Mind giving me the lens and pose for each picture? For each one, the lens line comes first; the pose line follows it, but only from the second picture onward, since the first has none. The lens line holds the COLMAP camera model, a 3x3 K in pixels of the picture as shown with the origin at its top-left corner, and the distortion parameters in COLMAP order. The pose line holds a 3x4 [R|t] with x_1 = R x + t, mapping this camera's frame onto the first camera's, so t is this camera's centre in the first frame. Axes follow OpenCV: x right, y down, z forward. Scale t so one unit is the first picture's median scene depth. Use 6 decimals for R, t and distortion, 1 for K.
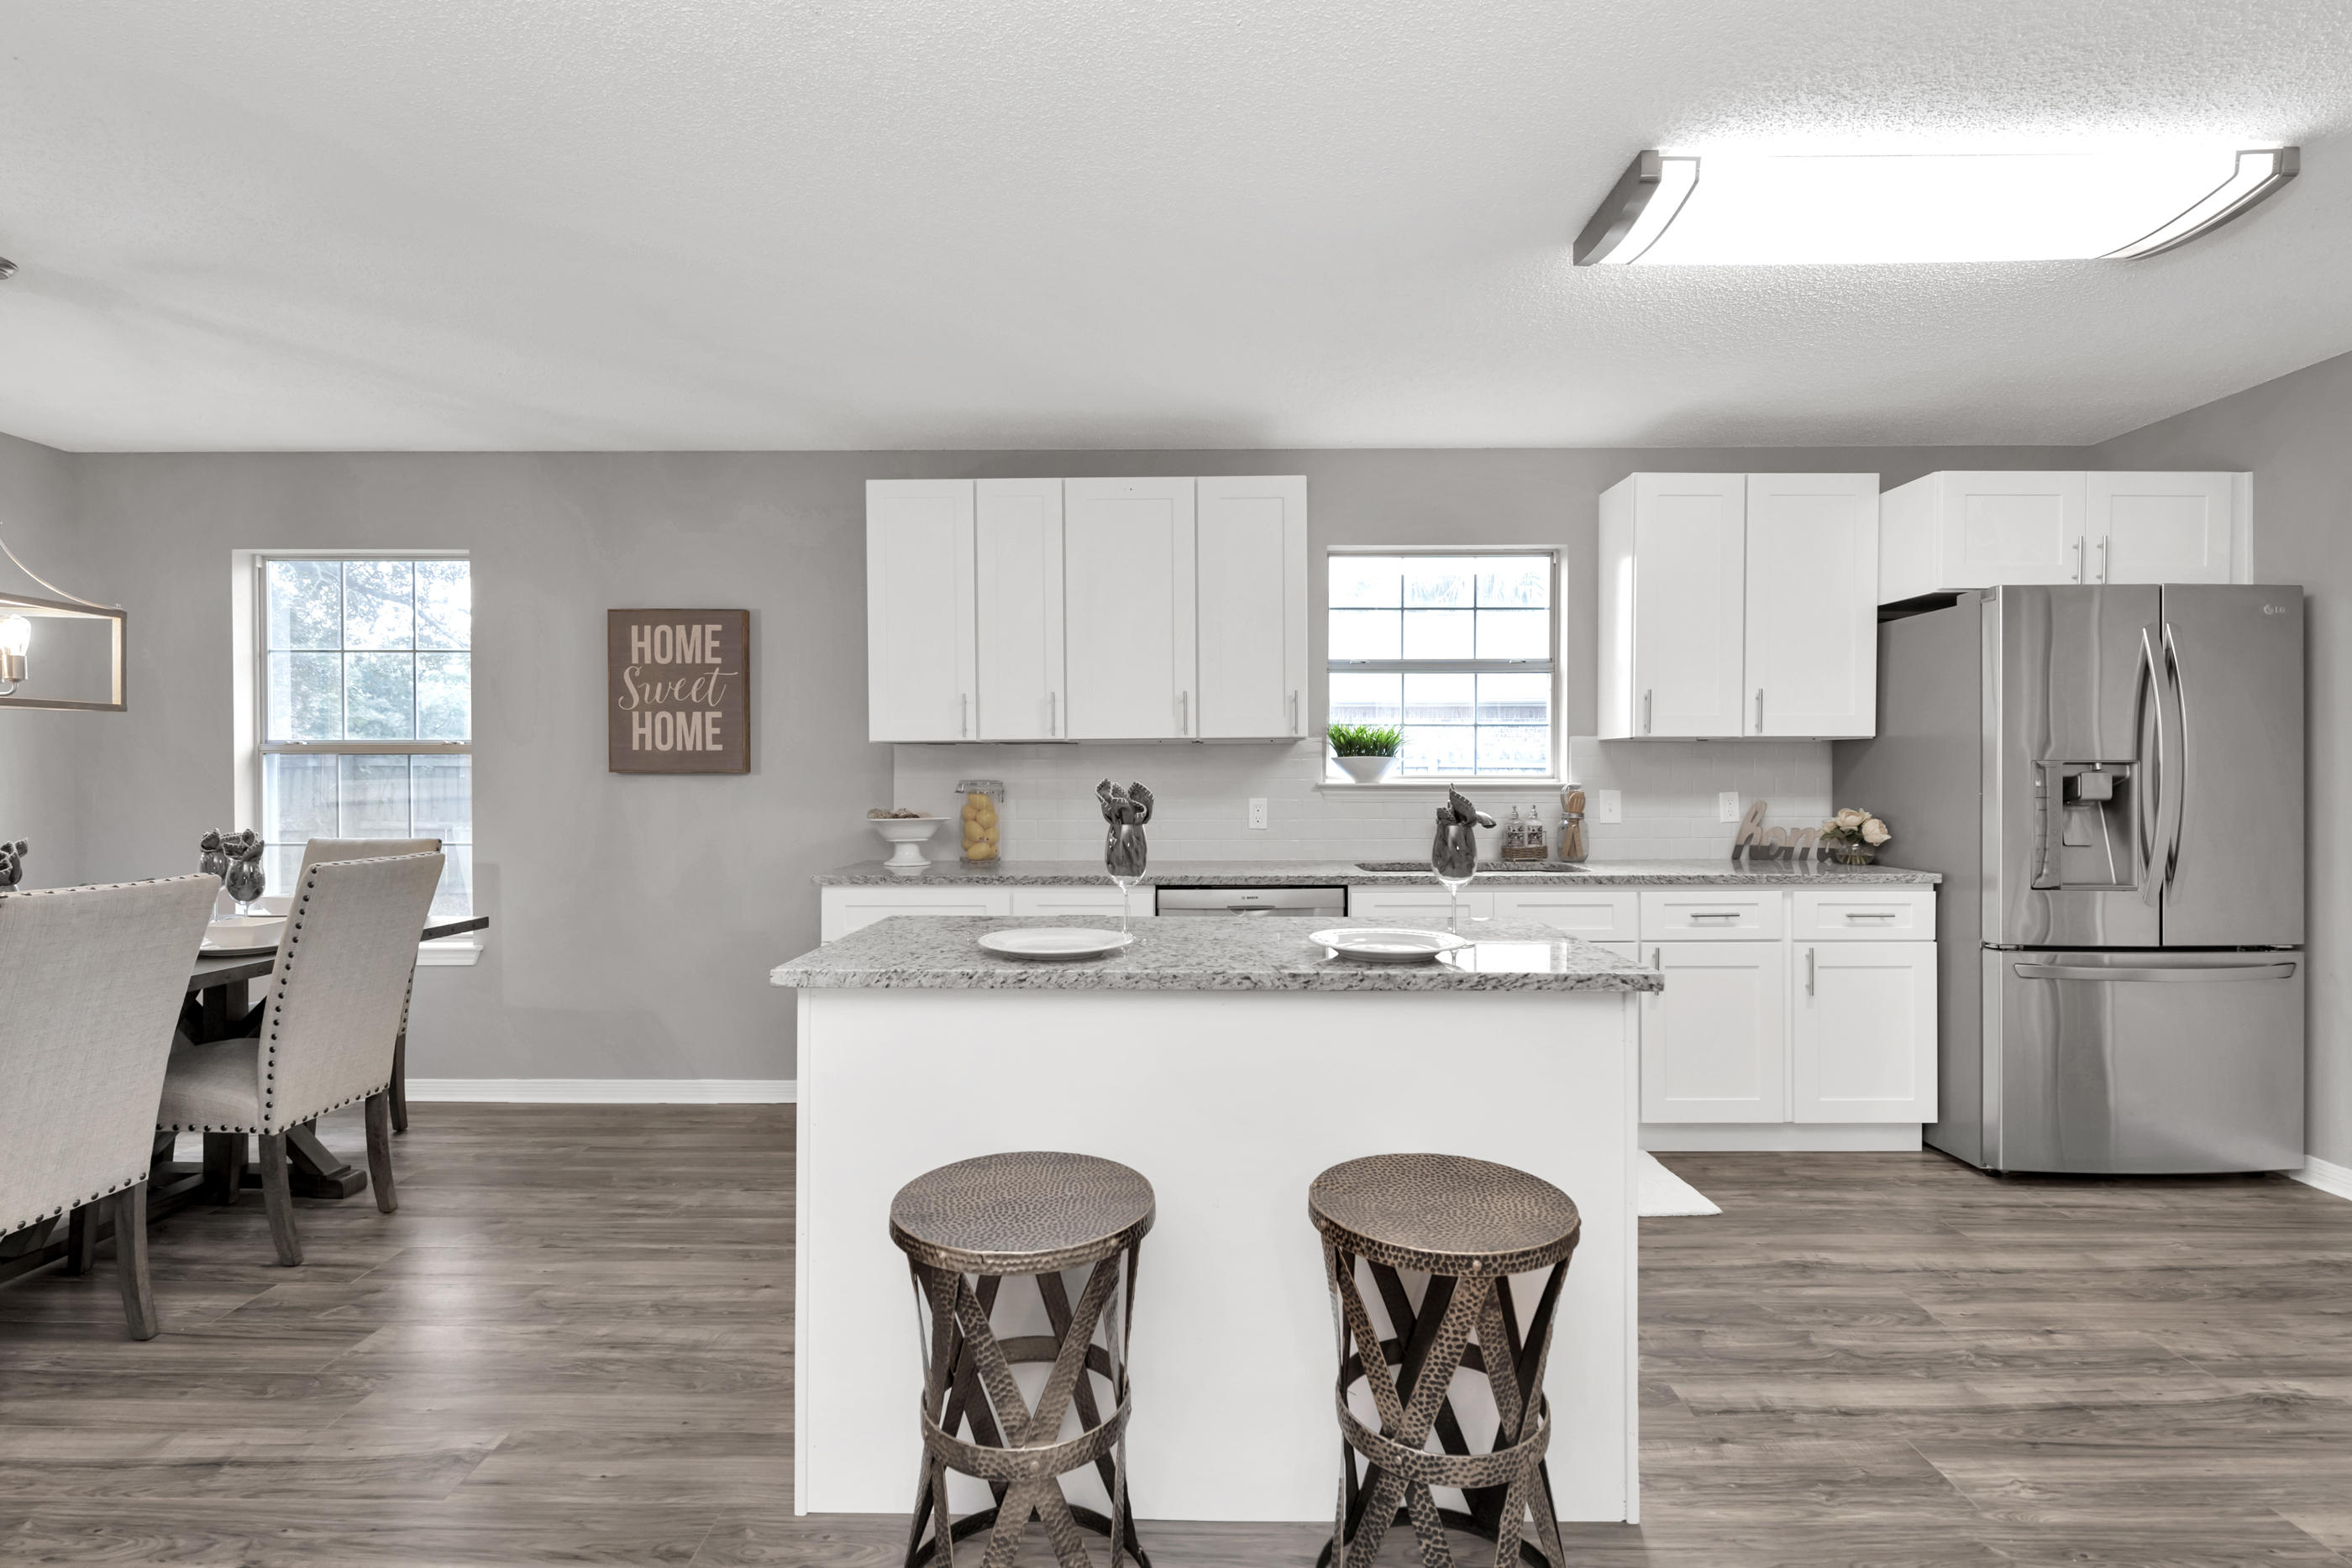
lens RADIAL K [[1091.3, 0, 1174.9], [0, 1091.3, 775.7], [0, 0, 1]] dist [0.004873, -0.004210]
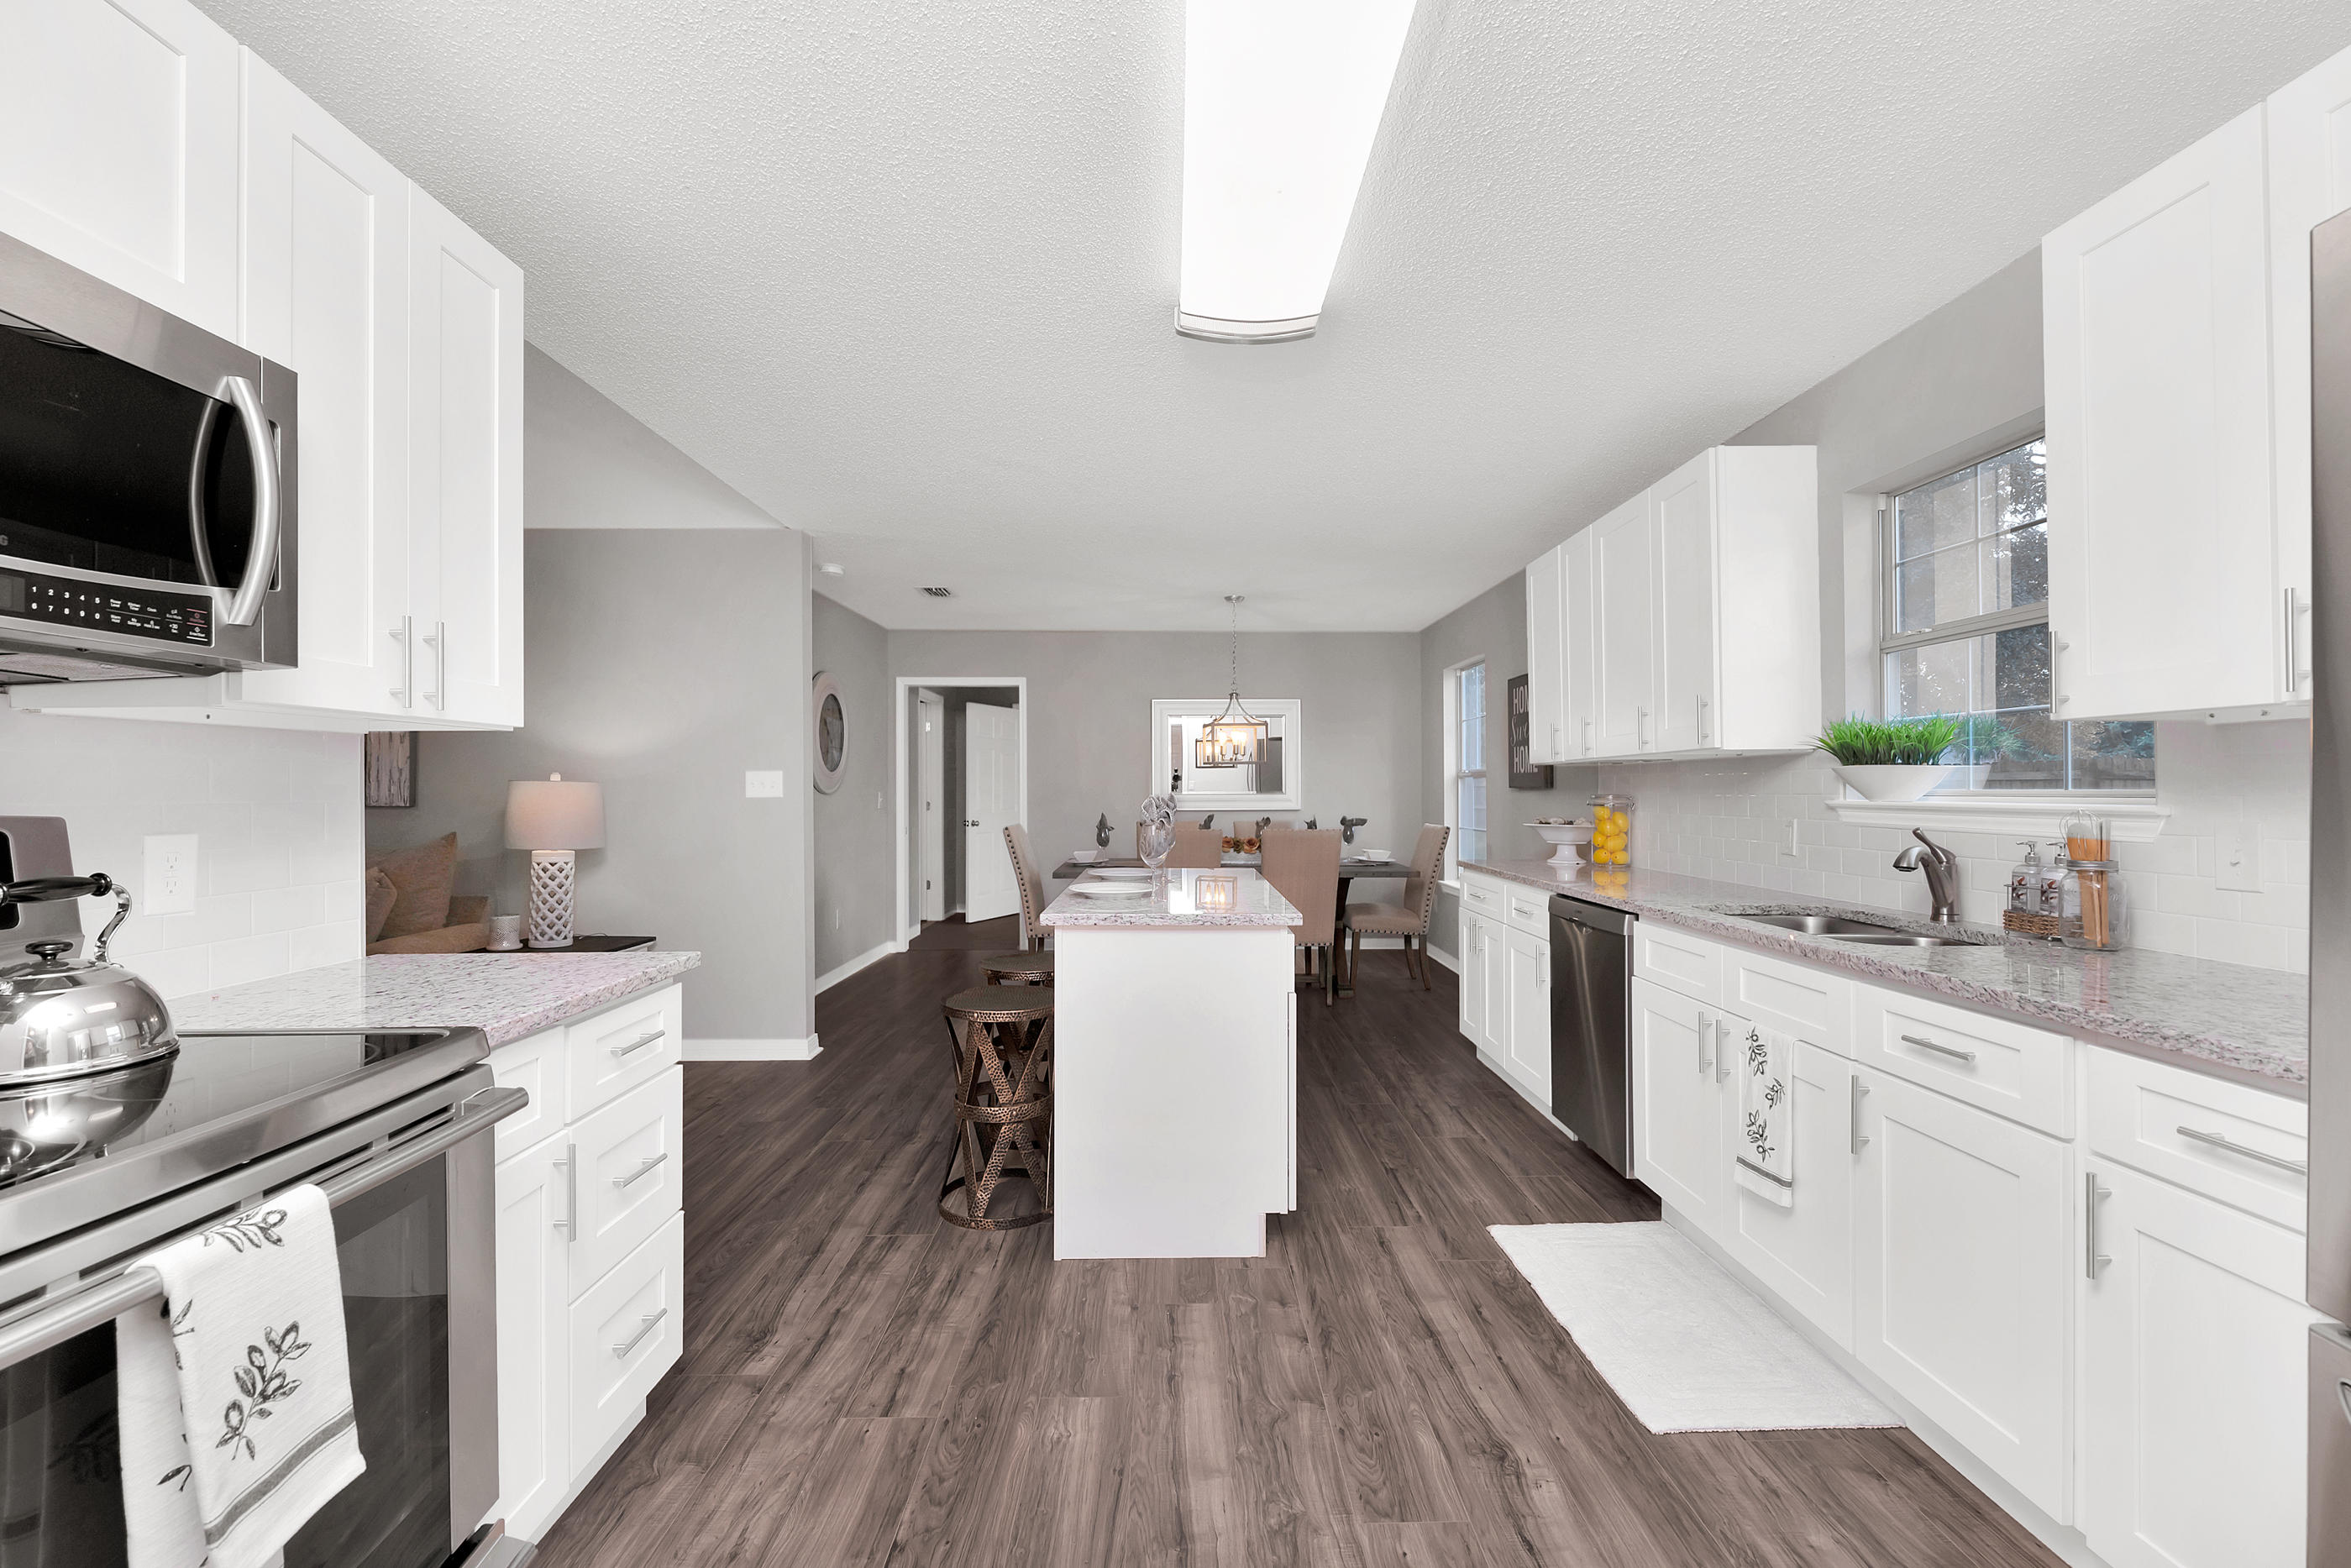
lens RADIAL K [[968.1, 0, 1154.4], [0, 968.1, 773.2], [0, 0, 1]] dist [0.006512, -0.004034]
pose [[0.002782, -0.016065, -0.999867, 0.979236], [0.004683, 0.999860, -0.016052, -0.004973], [0.999985, -0.004637, 0.002857, 0.602586]]
